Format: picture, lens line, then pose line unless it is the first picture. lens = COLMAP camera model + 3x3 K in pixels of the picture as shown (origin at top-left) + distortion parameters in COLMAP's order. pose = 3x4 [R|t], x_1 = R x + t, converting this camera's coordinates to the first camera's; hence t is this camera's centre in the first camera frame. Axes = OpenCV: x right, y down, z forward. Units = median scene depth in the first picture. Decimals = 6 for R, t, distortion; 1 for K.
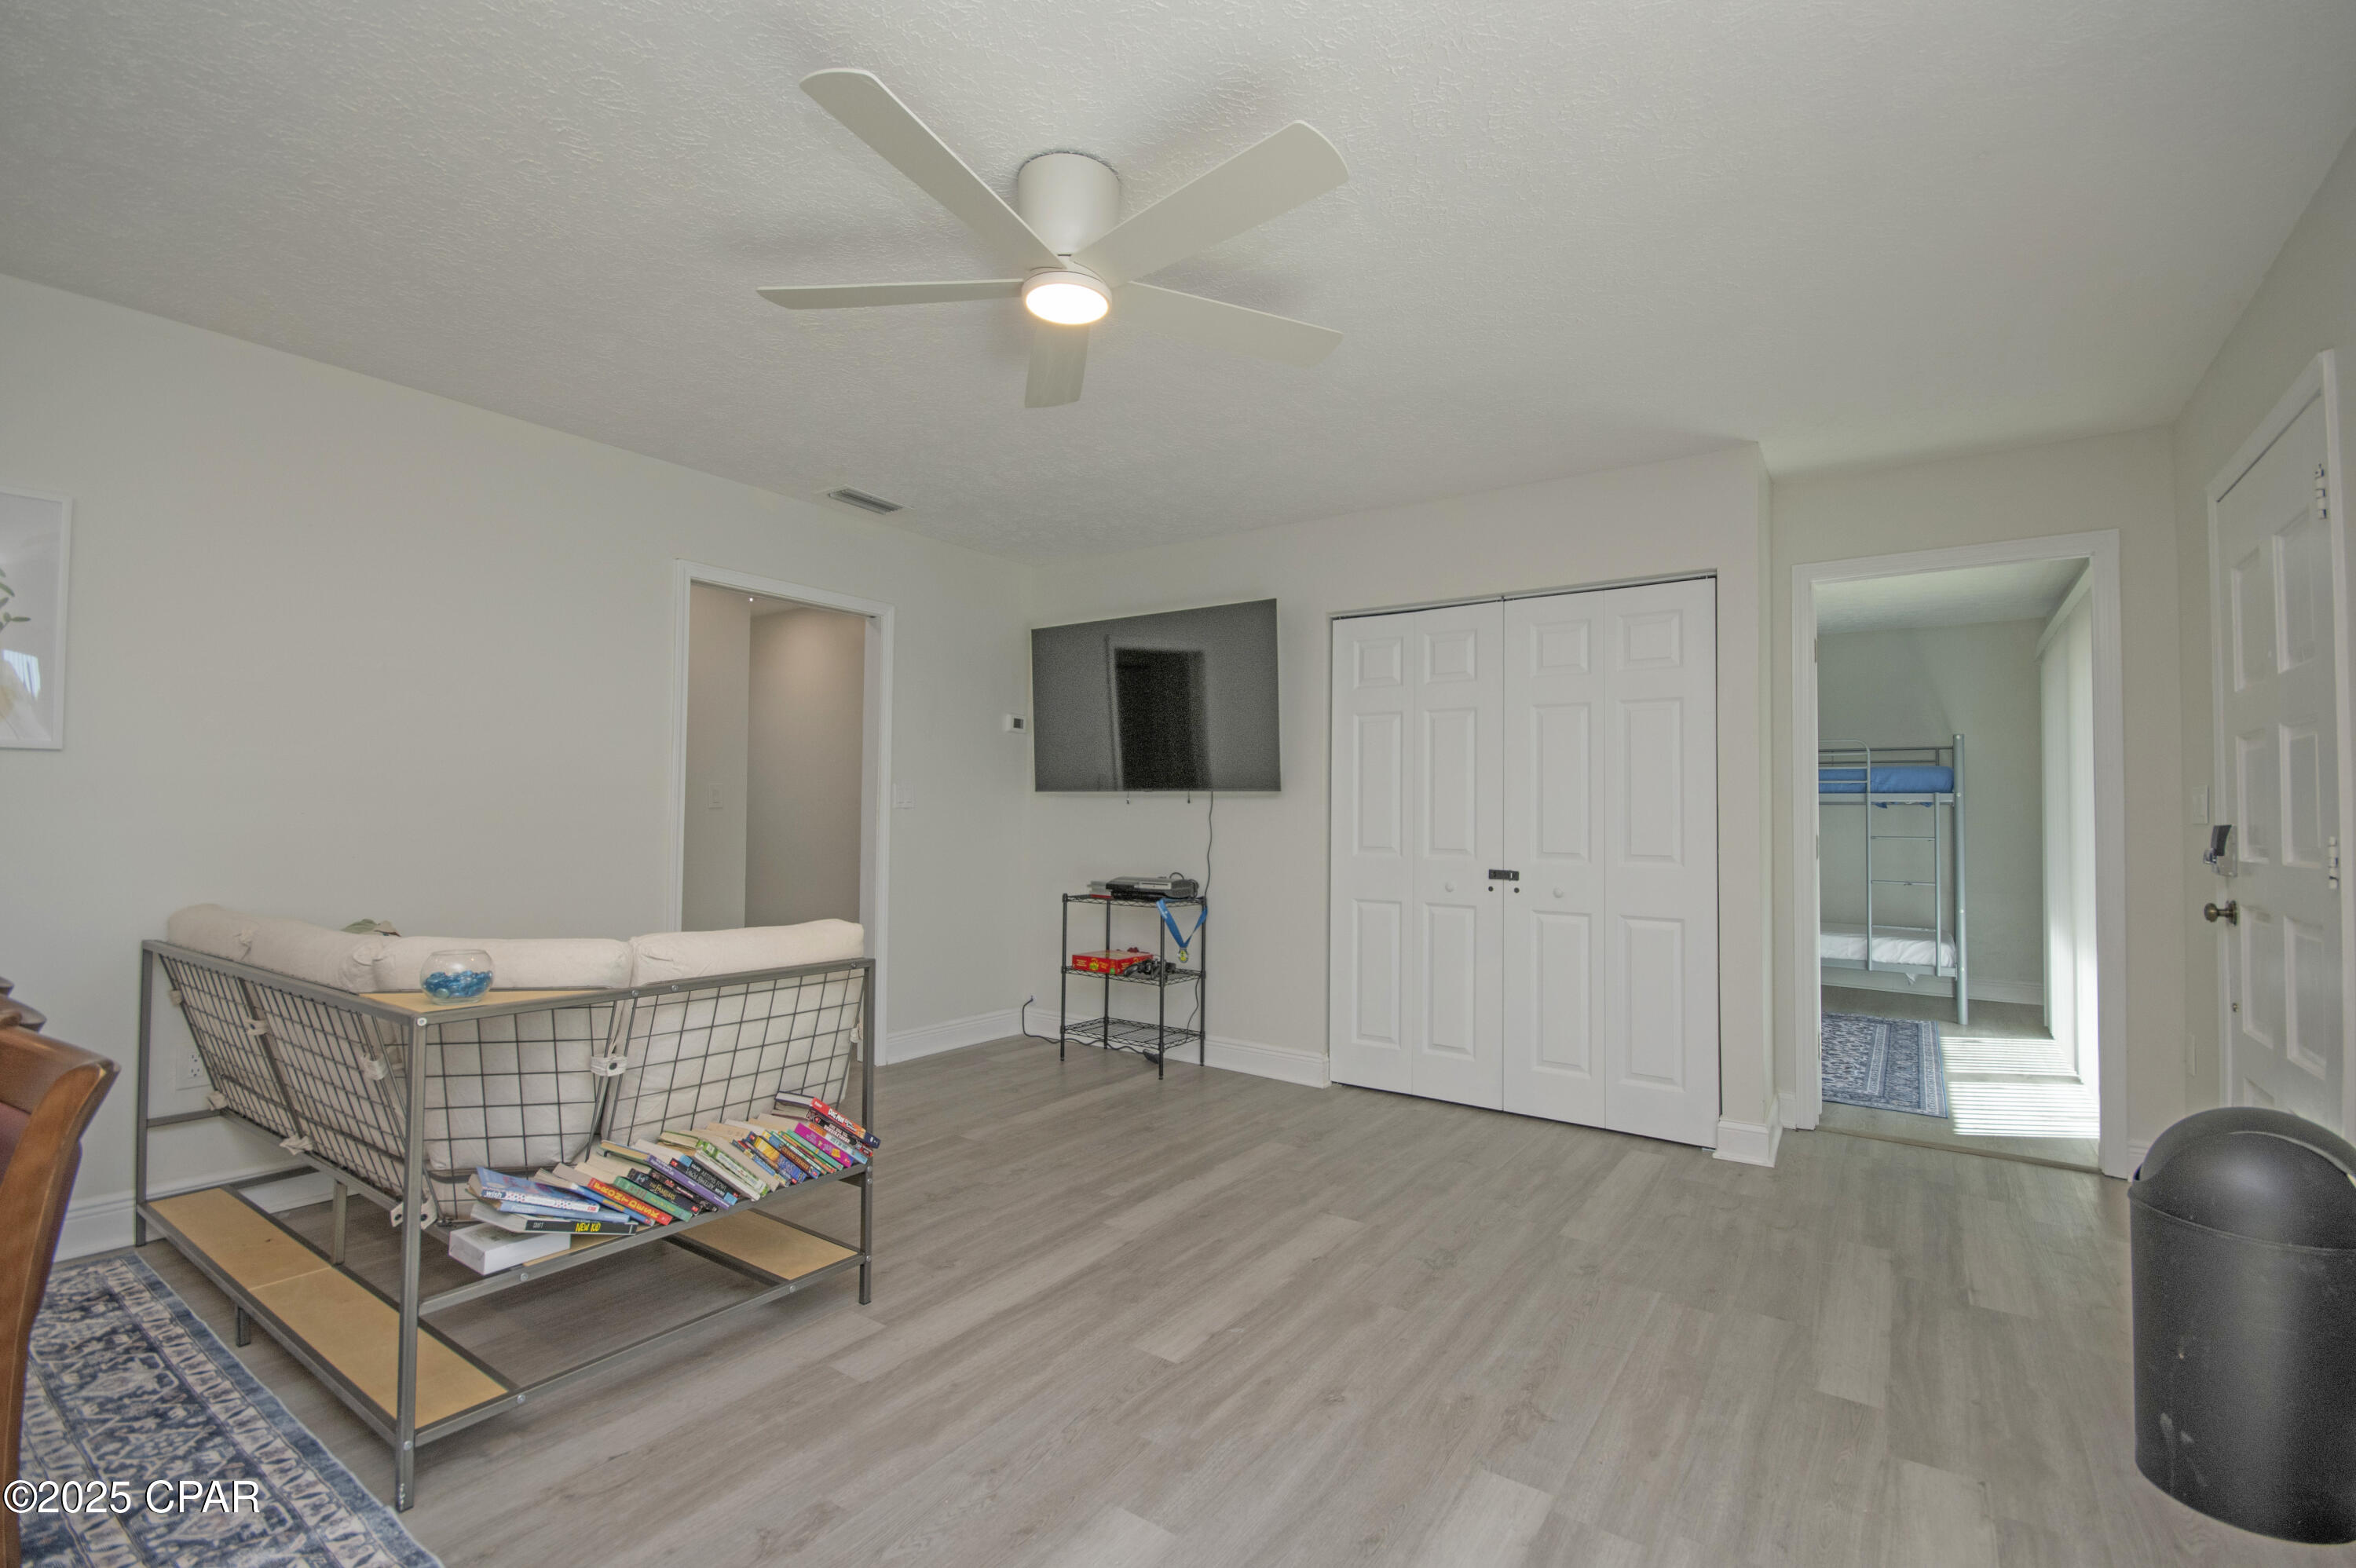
lens RADIAL K [[1032.1, 0, 1180.3], [0, 1032.1, 781.2], [0, 0, 1]] dist [-0.000429, -0.006266]
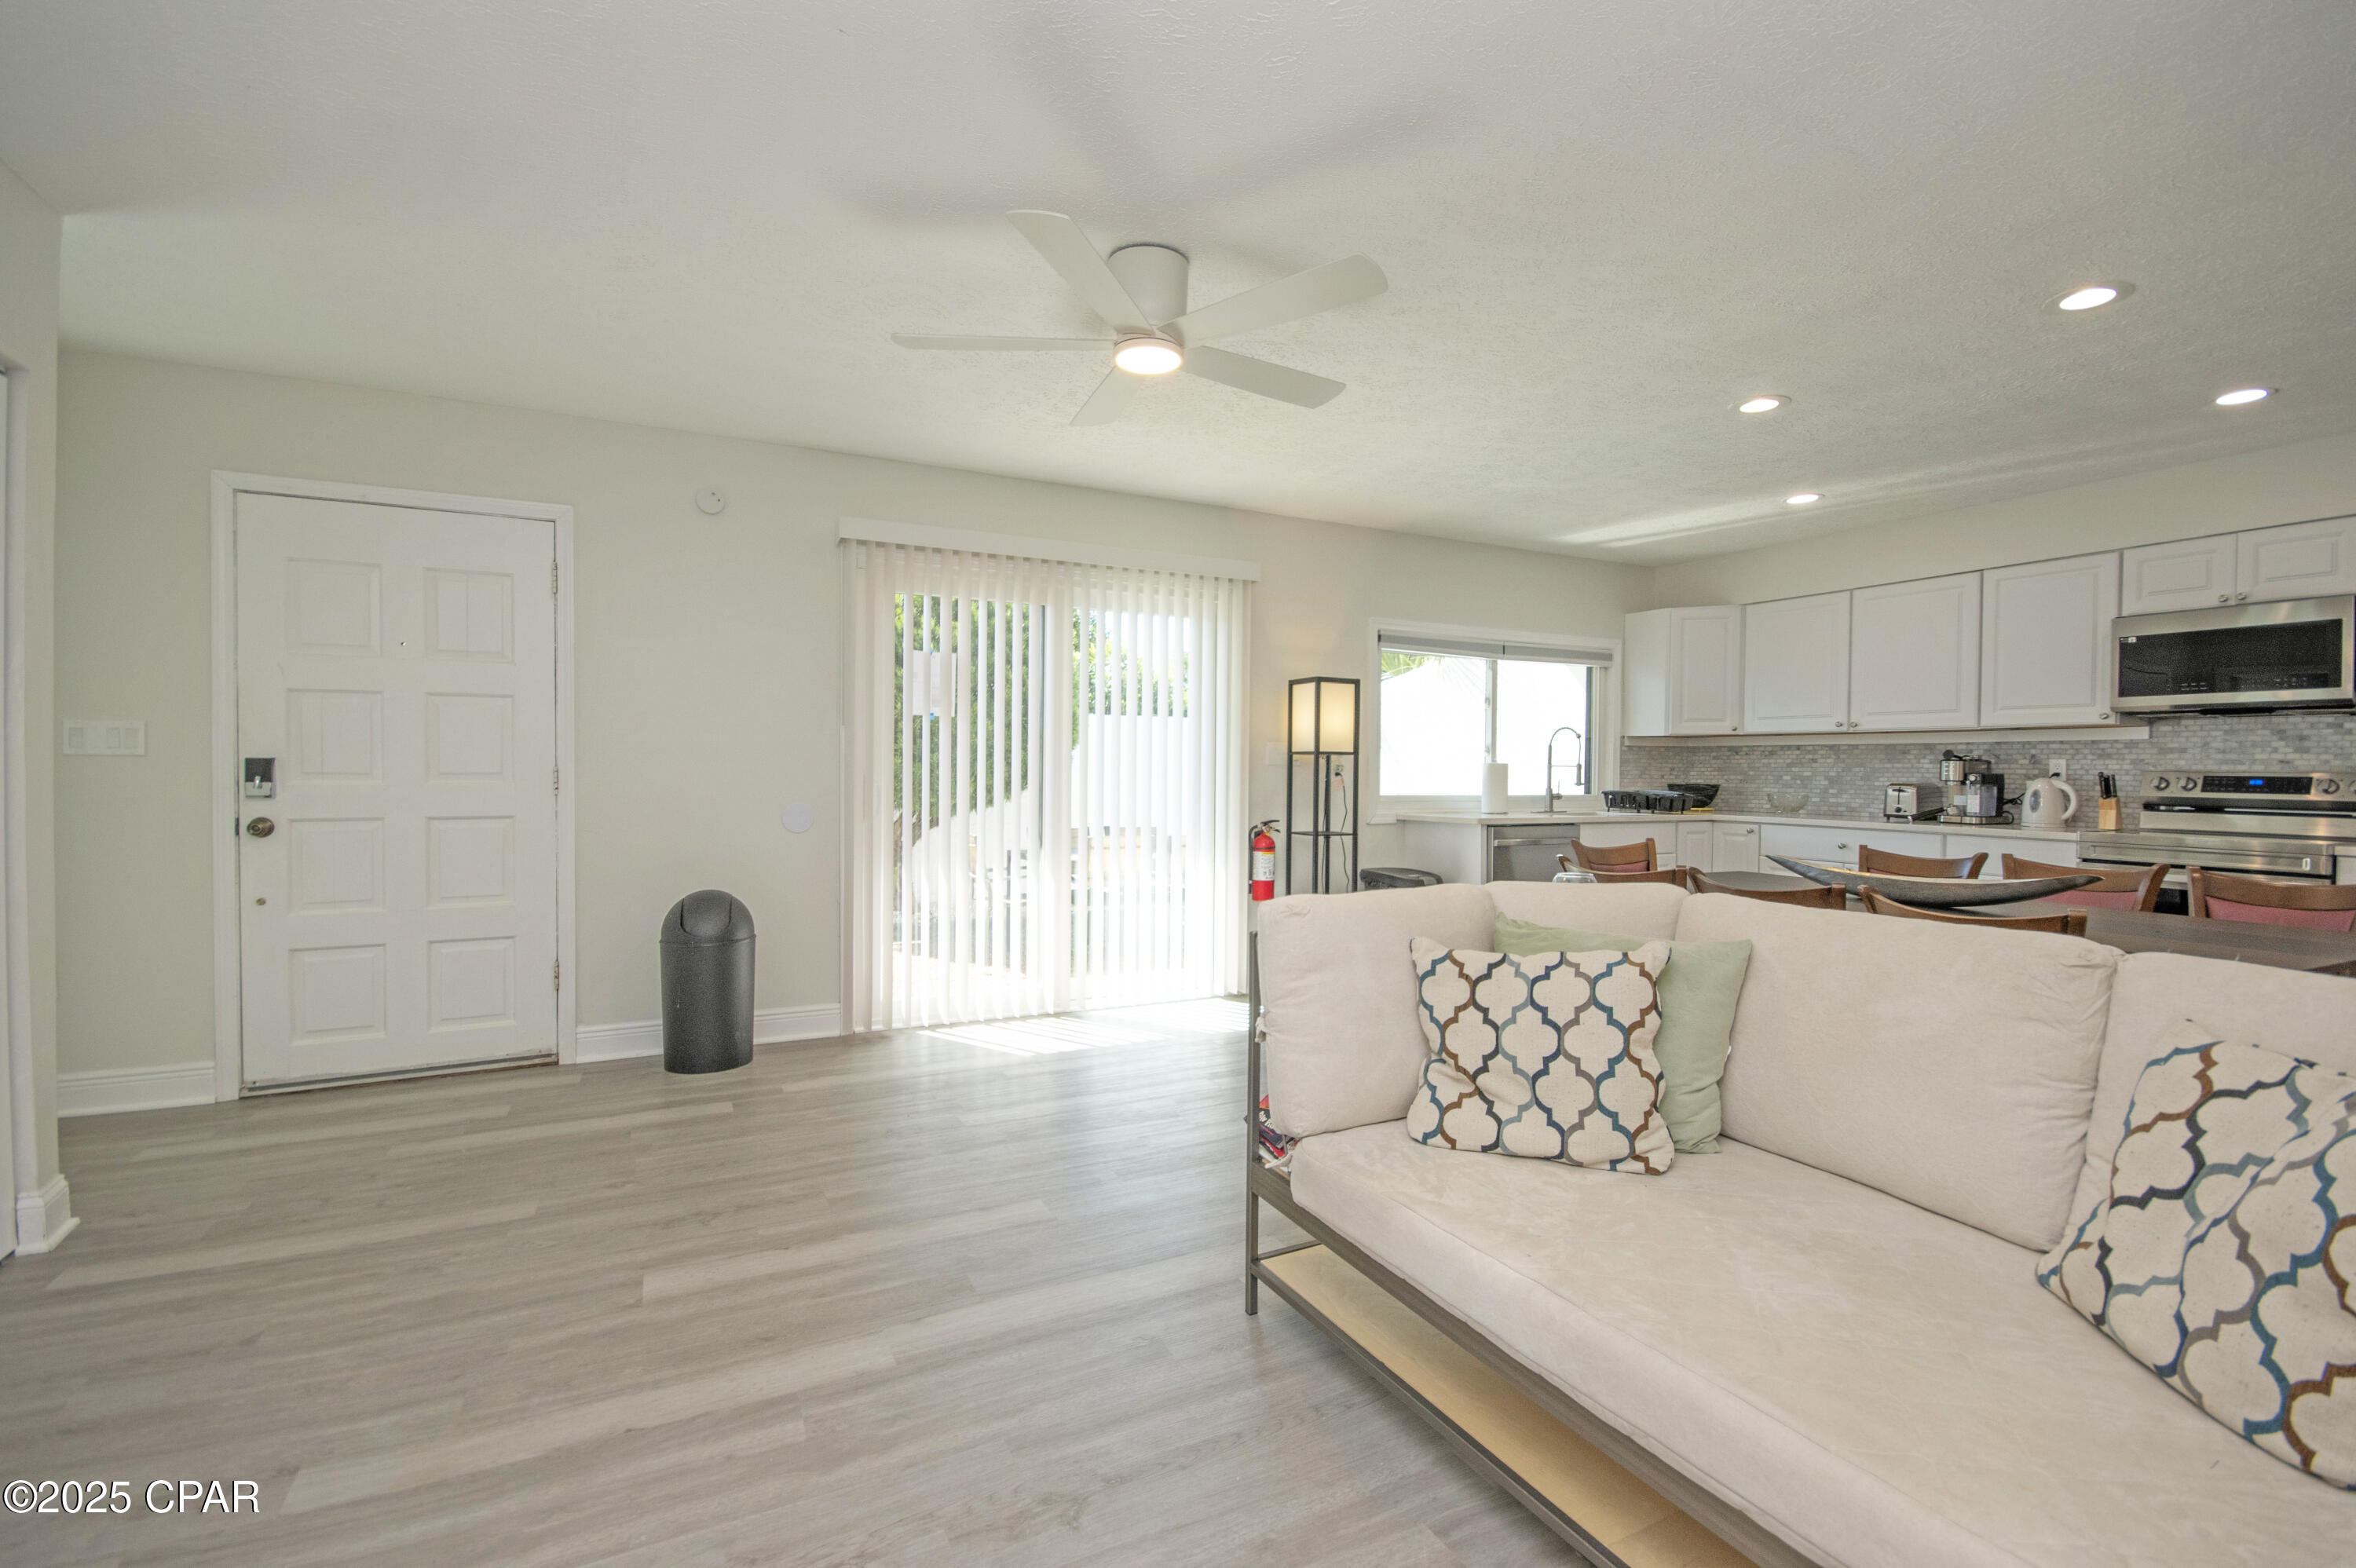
lens RADIAL K [[1020.7, 0, 1190.1], [0, 1020.7, 782.8], [0, 0, 1]] dist [0.014751, -0.015323]
pose [[-0.882873, -0.023045, 0.469046, -0.597120], [-0.031575, 0.999448, -0.010327, 0.051752], [-0.468549, -0.023928, -0.883113, 1.636117]]
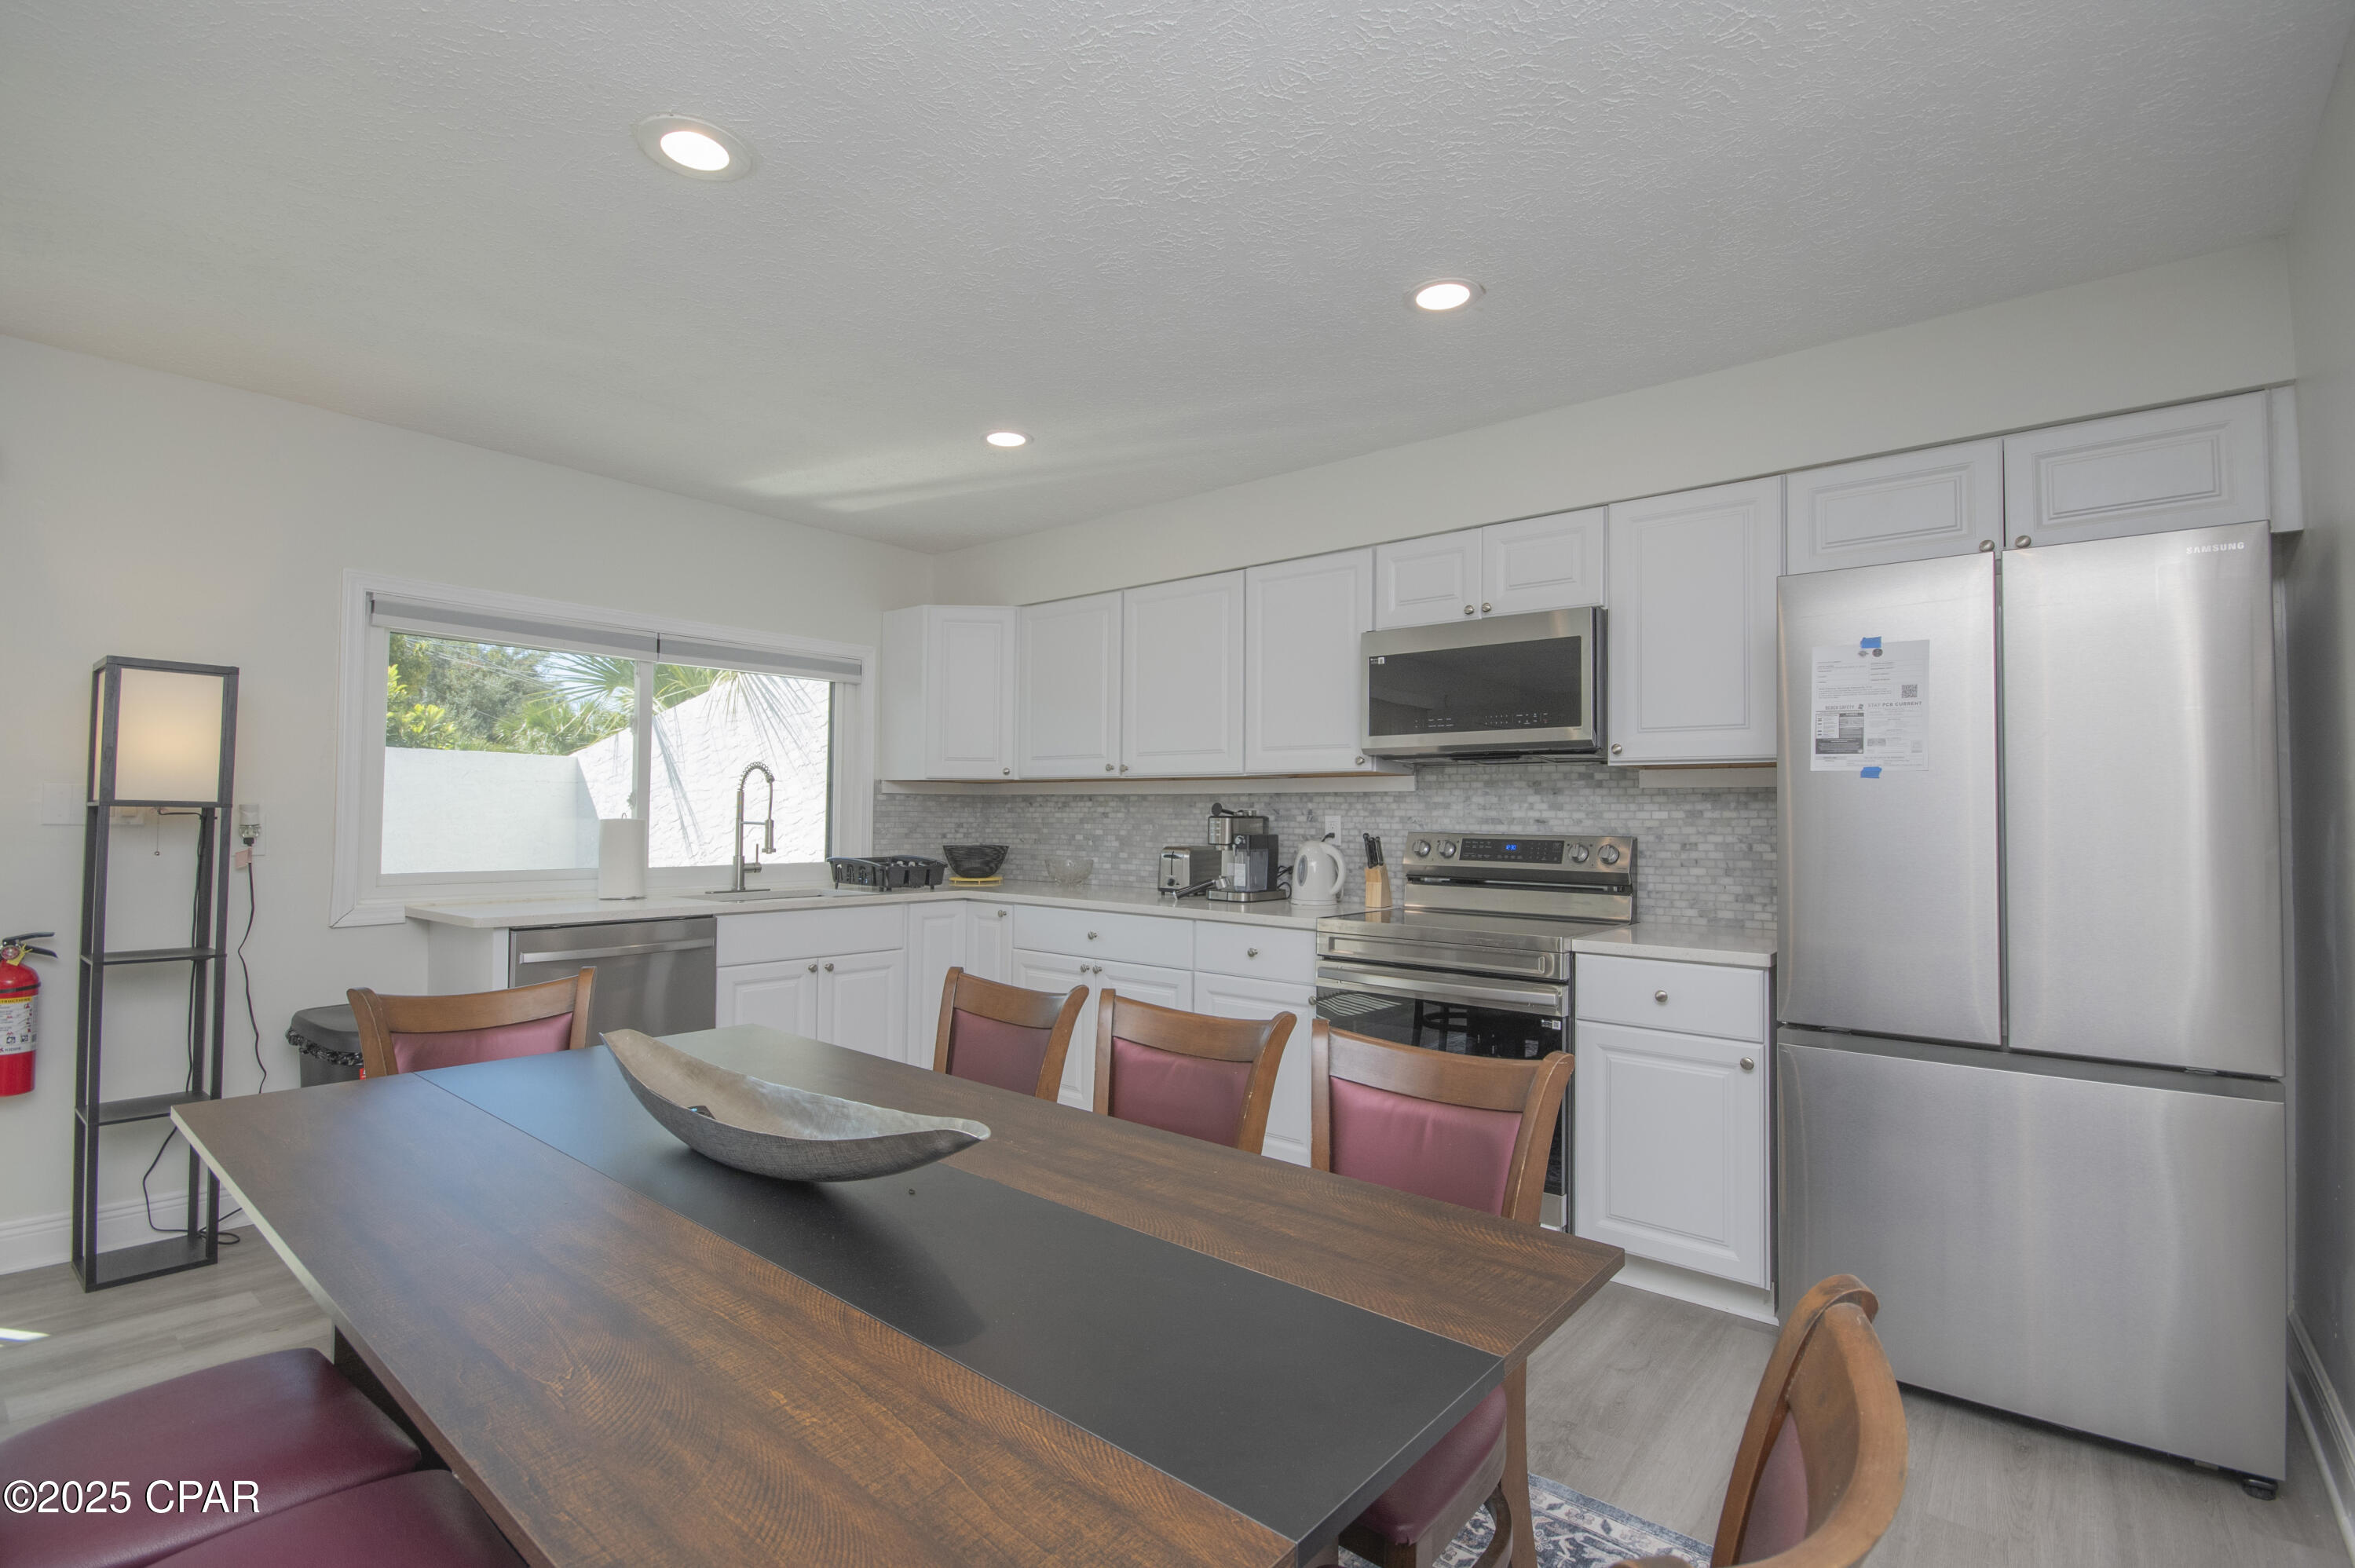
lens RADIAL K [[1059.6, 0, 1184.9], [0, 1059.6, 786.3], [0, 0, 1]] dist [-0.000106, -0.000790]
pose [[-0.997220, -0.015161, 0.072959, -1.008585], [-0.019640, 0.997940, -0.061078, -0.004640], [-0.071882, -0.062341, -0.995463, 0.792521]]
